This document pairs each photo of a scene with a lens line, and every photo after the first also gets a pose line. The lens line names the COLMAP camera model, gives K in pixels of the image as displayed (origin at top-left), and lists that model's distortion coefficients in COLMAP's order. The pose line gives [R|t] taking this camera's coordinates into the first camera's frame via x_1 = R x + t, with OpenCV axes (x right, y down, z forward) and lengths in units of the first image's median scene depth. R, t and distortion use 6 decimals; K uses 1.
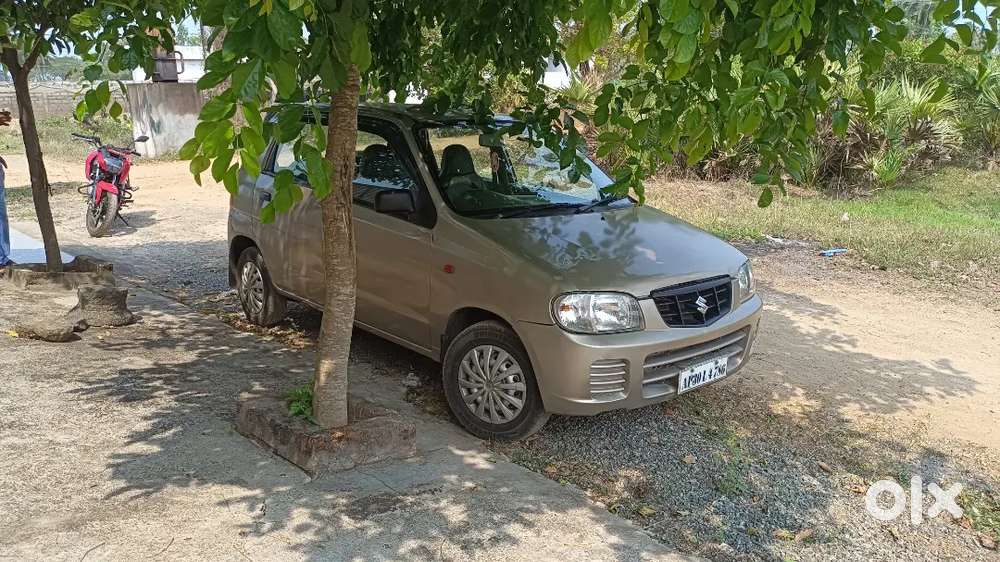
lens RADIAL K [[748.5, 0, 496.5], [0, 748.5, 277.6], [0, 0, 1]] dist [0.052944, -0.053477]
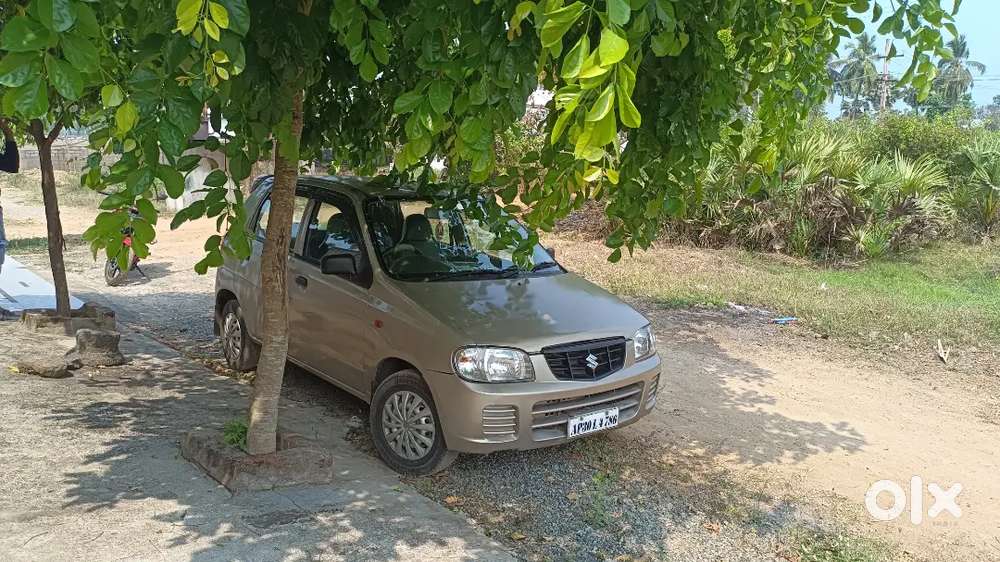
lens RADIAL K [[748.5, 0, 496.5], [0, 748.5, 277.6], [0, 0, 1]] dist [0.052944, -0.053477]
pose [[0.998855, 0.028190, -0.038657, 0.155983], [-0.031070, 0.996619, -0.076061, -0.000259], [0.036382, 0.077174, 0.996354, -0.154487]]
